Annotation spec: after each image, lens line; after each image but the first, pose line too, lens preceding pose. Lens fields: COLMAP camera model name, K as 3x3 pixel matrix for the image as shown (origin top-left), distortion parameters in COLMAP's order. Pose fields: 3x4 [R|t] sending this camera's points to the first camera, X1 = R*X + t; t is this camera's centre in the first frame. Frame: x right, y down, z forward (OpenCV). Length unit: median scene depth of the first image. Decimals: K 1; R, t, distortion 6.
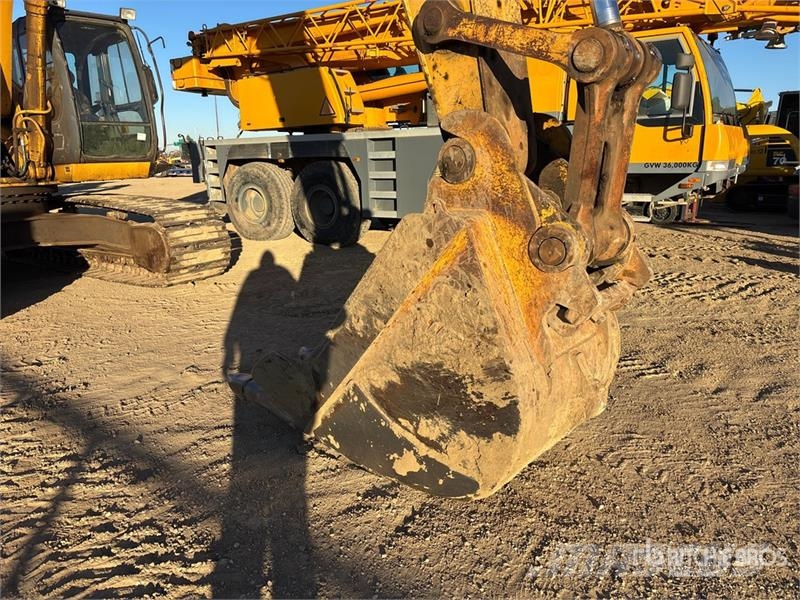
lens RADIAL K [[603.7, 0, 394.9], [0, 603.7, 303.3], [0, 0, 1]] dist [0.048759, -0.052695]
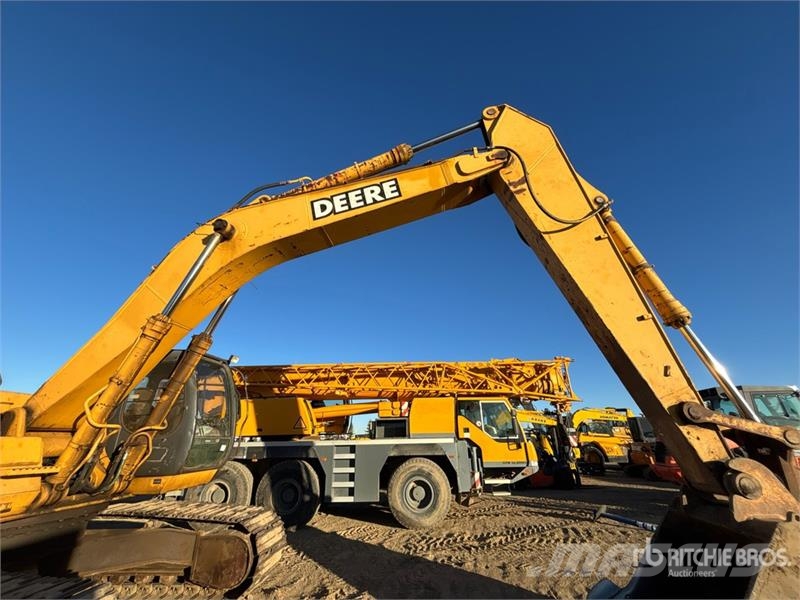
lens RADIAL K [[322.2, 0, 397.9], [0, 322.2, 301.4], [0, 0, 1]] dist [-0.000184, 0.000634]
pose [[0.836753, 0.224272, 0.499546, -0.482748], [0.126282, 0.808653, -0.574572, -0.085118], [-0.532820, 0.543858, 0.648322, 0.198581]]
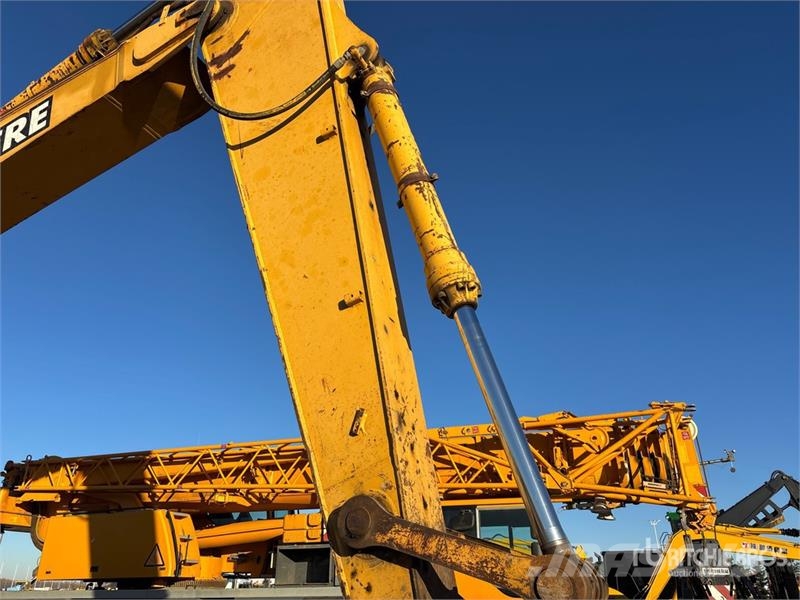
lens RADIAL K [[603.7, 0, 403.4], [0, 603.7, 292.1], [0, 0, 1]] dist [0.048759, -0.052695]
pose [[0.960816, 0.139071, 0.239774, -0.041845], [0.048002, 0.768476, -0.638075, -0.052550], [-0.272999, 0.624583, 0.731689, 0.047320]]
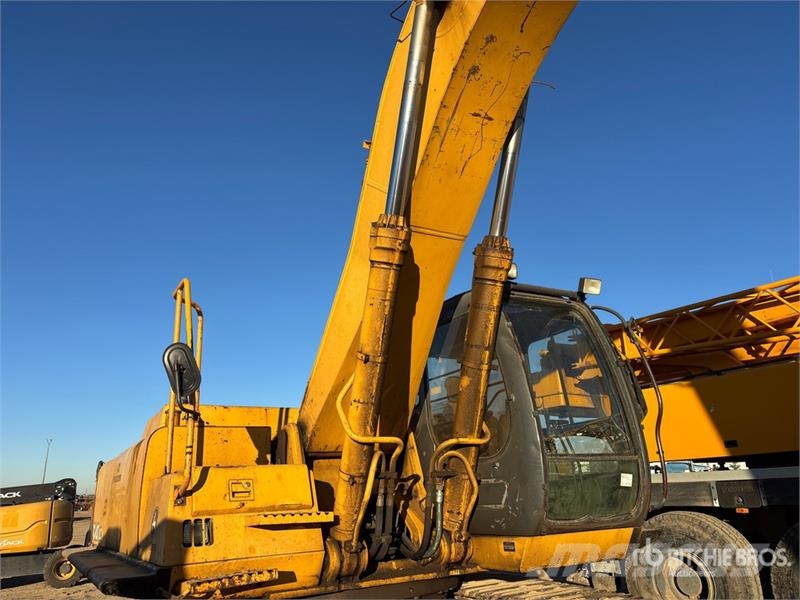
lens RADIAL K [[603.7, 0, 391.2], [0, 603.7, 303.8], [0, 0, 1]] dist [0.048759, -0.052695]
pose [[0.941185, -0.112171, -0.318731, -0.397251], [-0.064057, 0.866949, -0.494263, -0.121804], [0.331765, 0.485609, 0.808774, 0.395091]]
